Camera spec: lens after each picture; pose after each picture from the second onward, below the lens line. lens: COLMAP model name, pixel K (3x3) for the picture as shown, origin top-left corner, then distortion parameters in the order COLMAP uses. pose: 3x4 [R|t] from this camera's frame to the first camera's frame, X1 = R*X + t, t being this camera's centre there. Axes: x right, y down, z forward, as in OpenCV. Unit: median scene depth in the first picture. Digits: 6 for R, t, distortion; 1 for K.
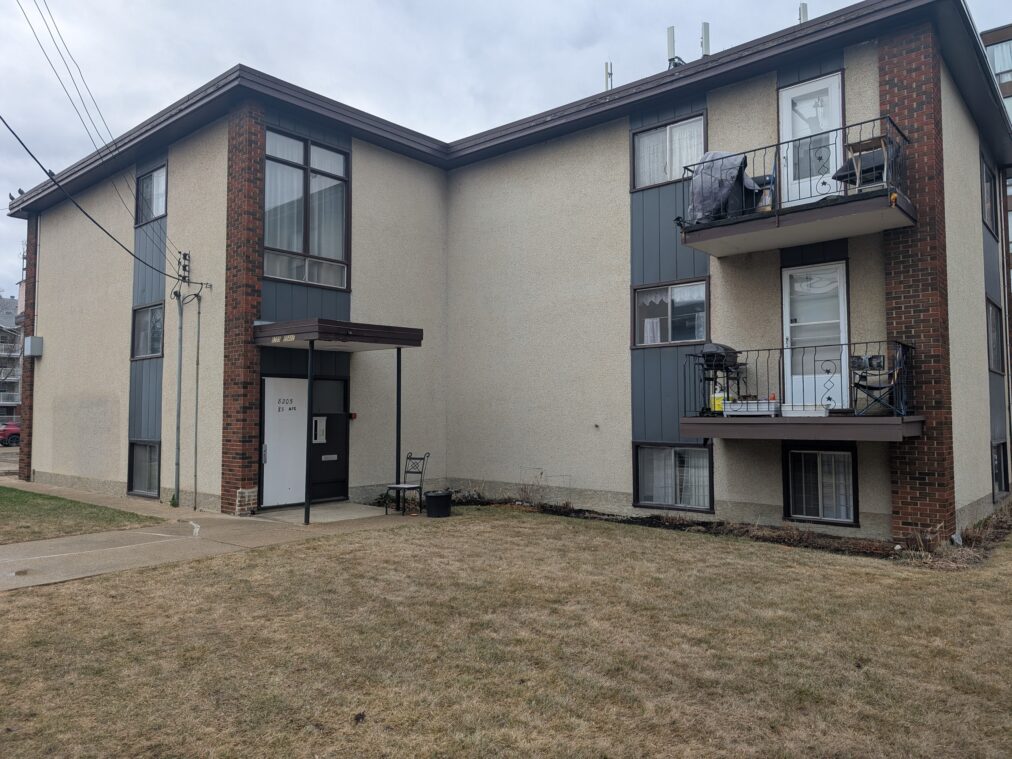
lens RADIAL K [[729.0, 0, 506.0], [0, 729.0, 379.5], [0, 0, 1]] dist [0.000651, -0.001169]
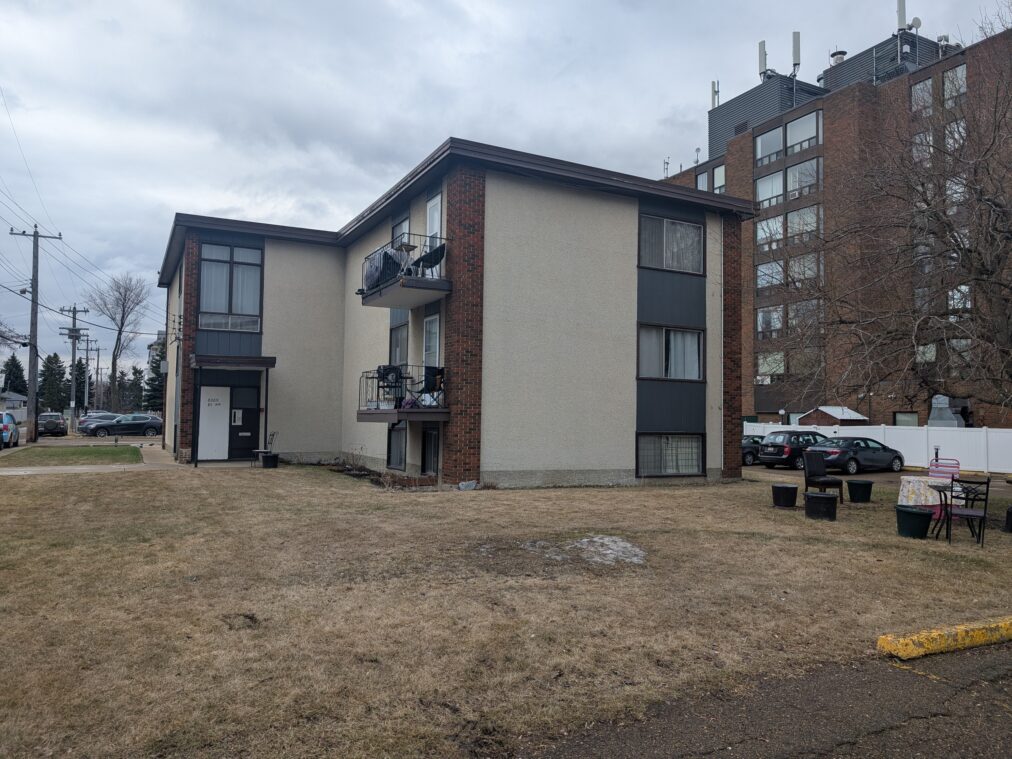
lens RADIAL K [[729.0, 0, 506.0], [0, 729.0, 379.5], [0, 0, 1]] dist [0.000651, -0.001169]
pose [[0.933736, -0.008076, -0.357872, 0.928485], [0.006694, 0.999965, -0.005101, -0.005199], [0.357901, 0.002367, 0.933757, -0.351087]]
